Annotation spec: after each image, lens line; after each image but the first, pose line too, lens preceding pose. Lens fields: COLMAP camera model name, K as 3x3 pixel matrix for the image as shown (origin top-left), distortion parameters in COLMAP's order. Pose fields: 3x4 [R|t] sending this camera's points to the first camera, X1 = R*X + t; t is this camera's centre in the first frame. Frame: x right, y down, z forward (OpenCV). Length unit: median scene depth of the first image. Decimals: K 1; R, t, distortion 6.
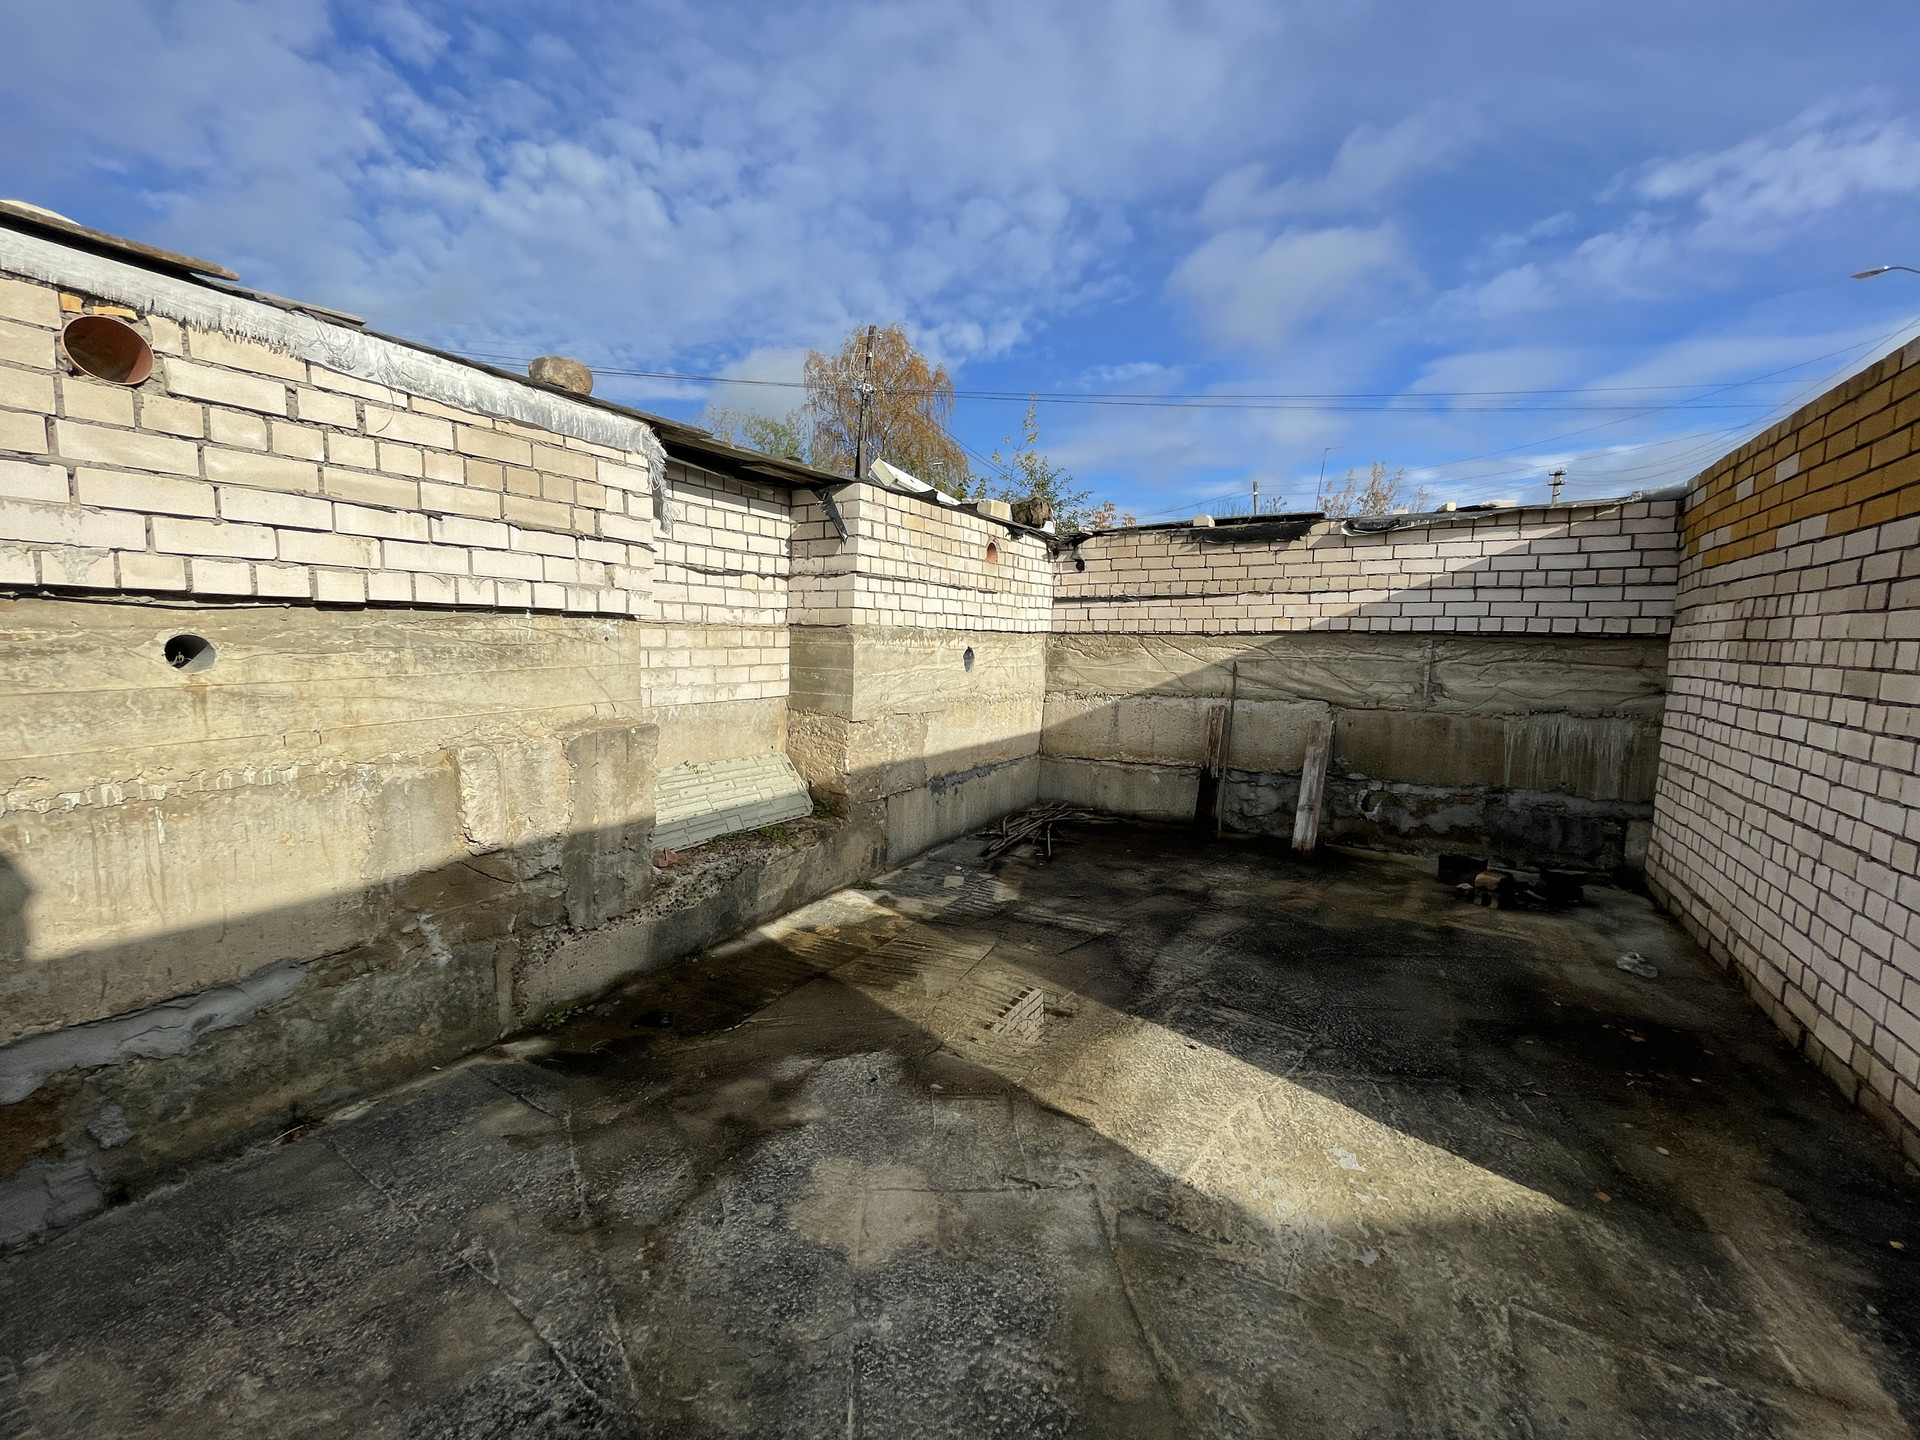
lens RADIAL K [[776.7, 0, 964.4], [0, 776.7, 723.8], [0, 0, 1]] dist [-0.002847, -0.000361]
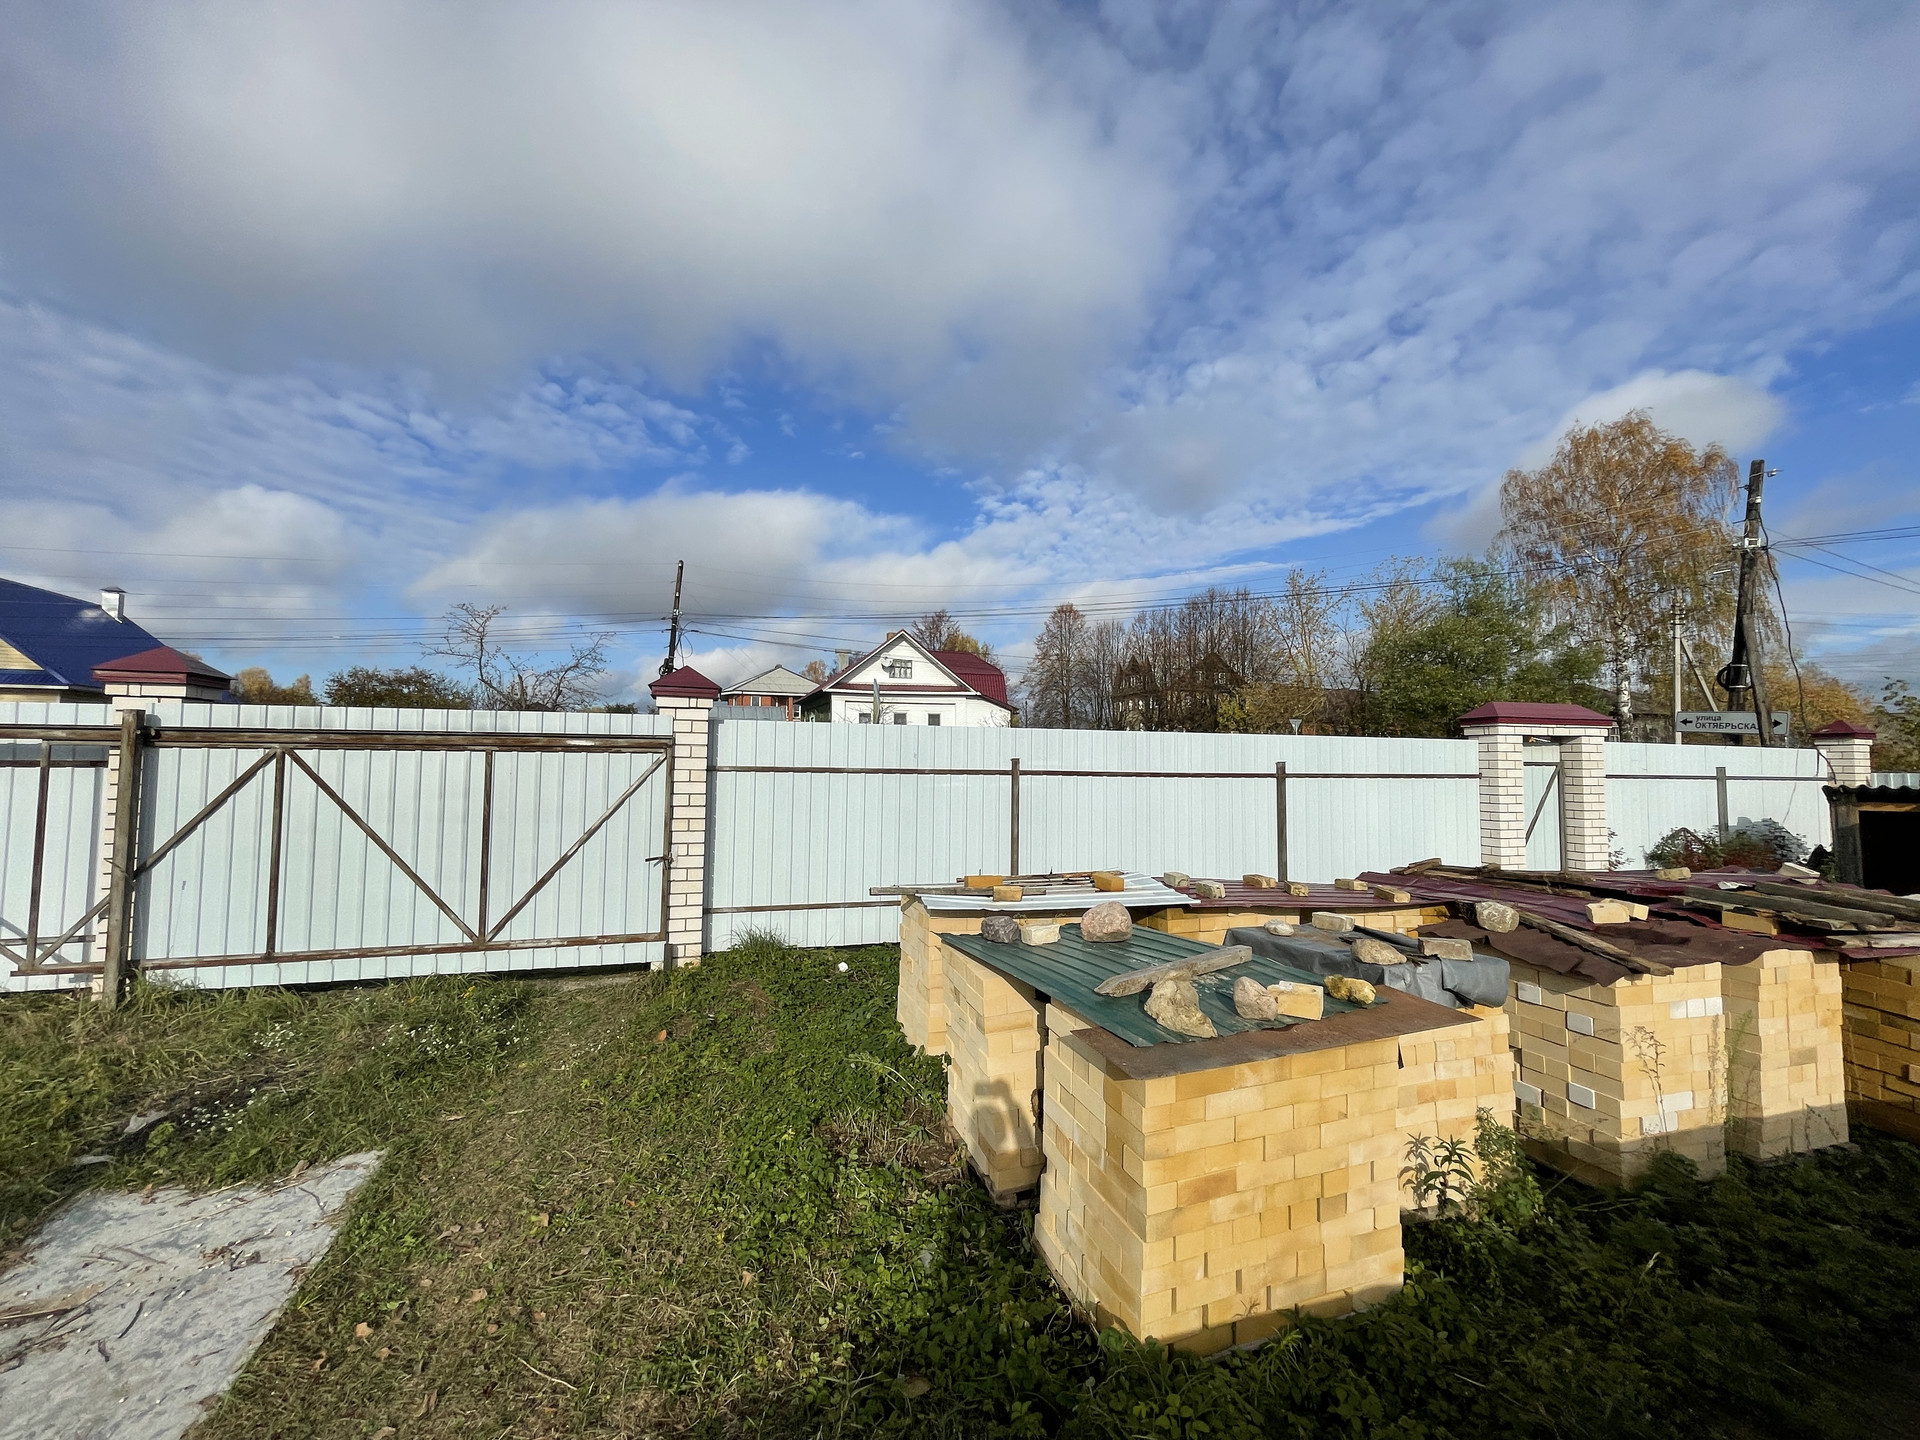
lens RADIAL K [[776.7, 0, 963.1], [0, 776.7, 705.1], [0, 0, 1]] dist [-0.002847, -0.000361]
pose [[0.733216, -0.053348, -0.677900, -0.690611], [-0.075644, 0.984331, -0.159279, -0.444956], [0.675775, 0.168065, 0.717692, -0.014445]]
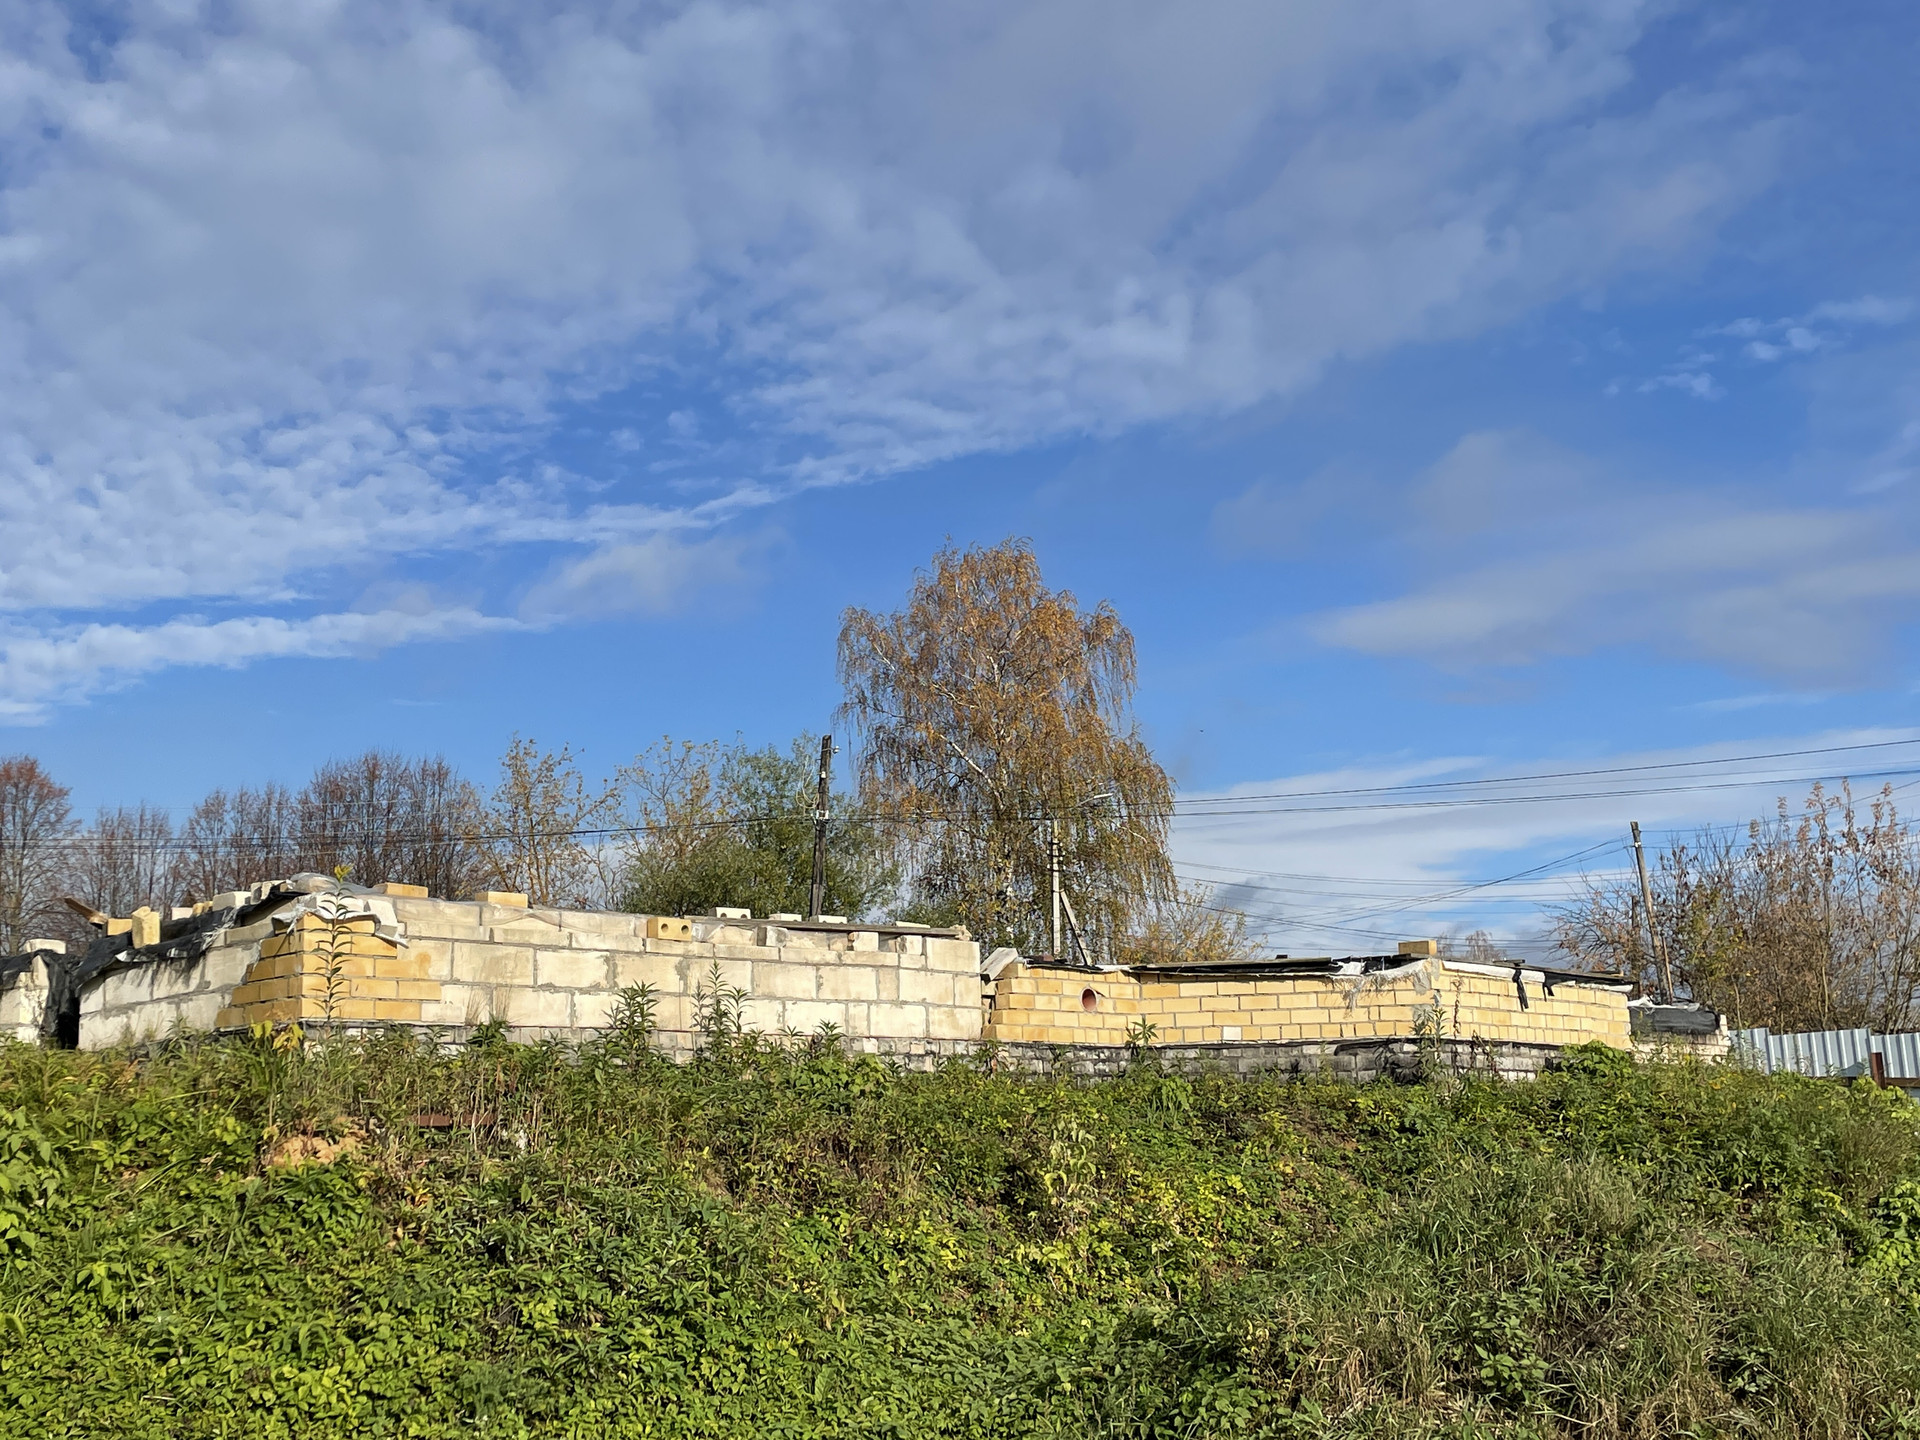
lens RADIAL K [[2256.8, 0, 962.5], [0, 2256.8, 727.3], [0, 0, 1]] dist [0.072952, 0.000000]
pose [[0.977717, -0.086179, -0.191421, 1.691578], [0.024546, 0.952528, -0.303461, 0.577794], [0.208486, 0.292000, 0.933418, -4.037740]]
